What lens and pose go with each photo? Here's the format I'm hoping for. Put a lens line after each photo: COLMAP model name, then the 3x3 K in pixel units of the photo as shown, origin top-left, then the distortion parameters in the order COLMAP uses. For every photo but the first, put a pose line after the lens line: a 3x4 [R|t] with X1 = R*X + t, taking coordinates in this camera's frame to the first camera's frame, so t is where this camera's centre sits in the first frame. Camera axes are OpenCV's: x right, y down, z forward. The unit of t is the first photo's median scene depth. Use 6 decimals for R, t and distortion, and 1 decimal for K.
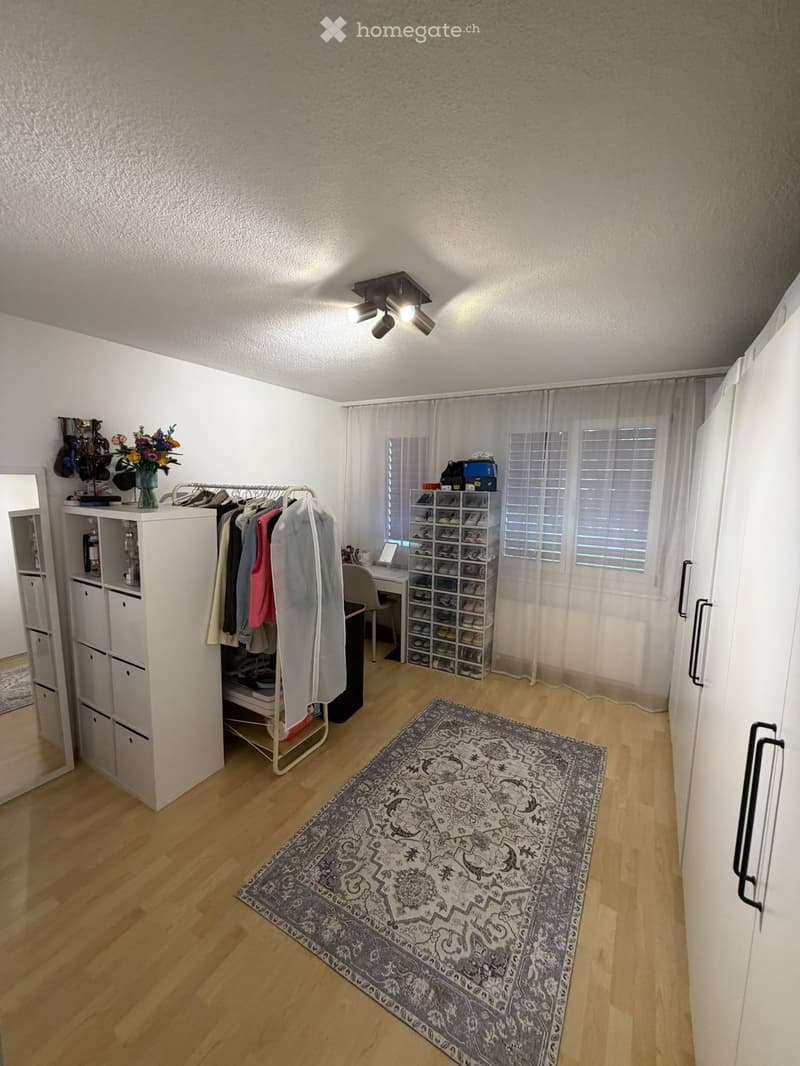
lens RADIAL K [[419.6, 0, 398.2], [0, 419.6, 535.0], [0, 0, 1]] dist [-0.000352, -0.000330]
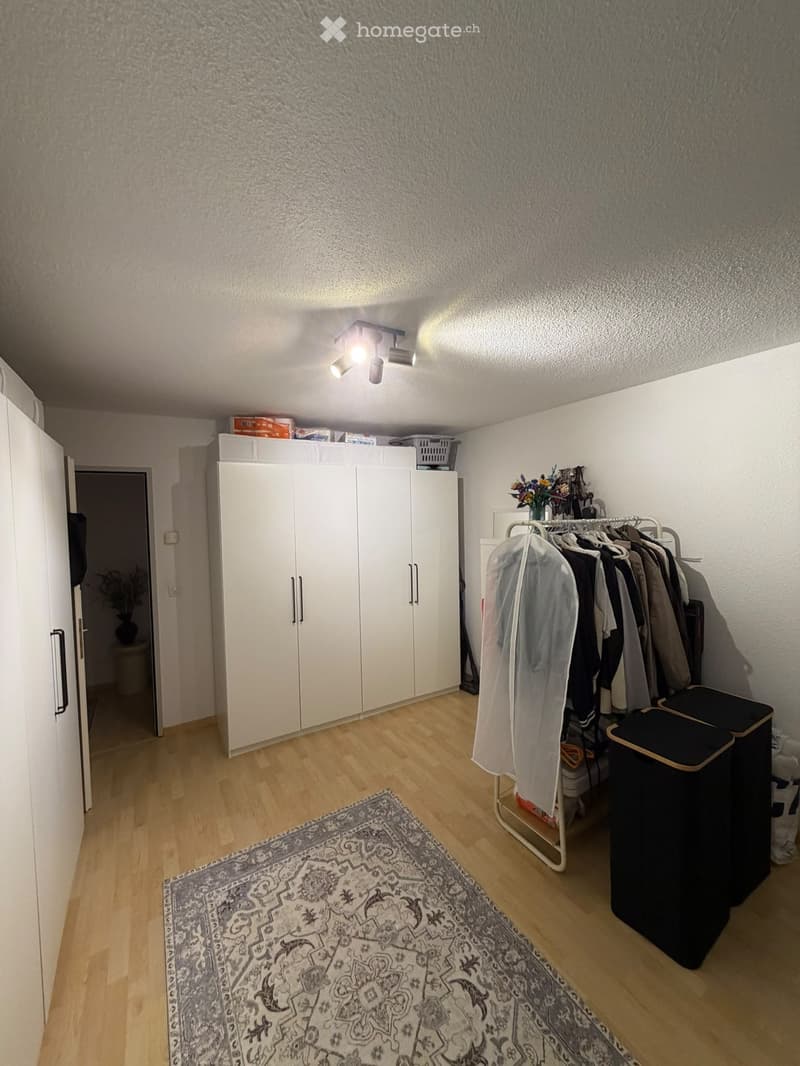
lens RADIAL K [[419.6, 0, 397.5], [0, 419.6, 532.3], [0, 0, 1]] dist [-0.000352, -0.000330]
pose [[-0.471523, 0.028208, -0.881402, 0.852306], [-0.100386, 0.991274, 0.085428, -0.179597], [0.876121, 0.128761, -0.464577, 1.520268]]
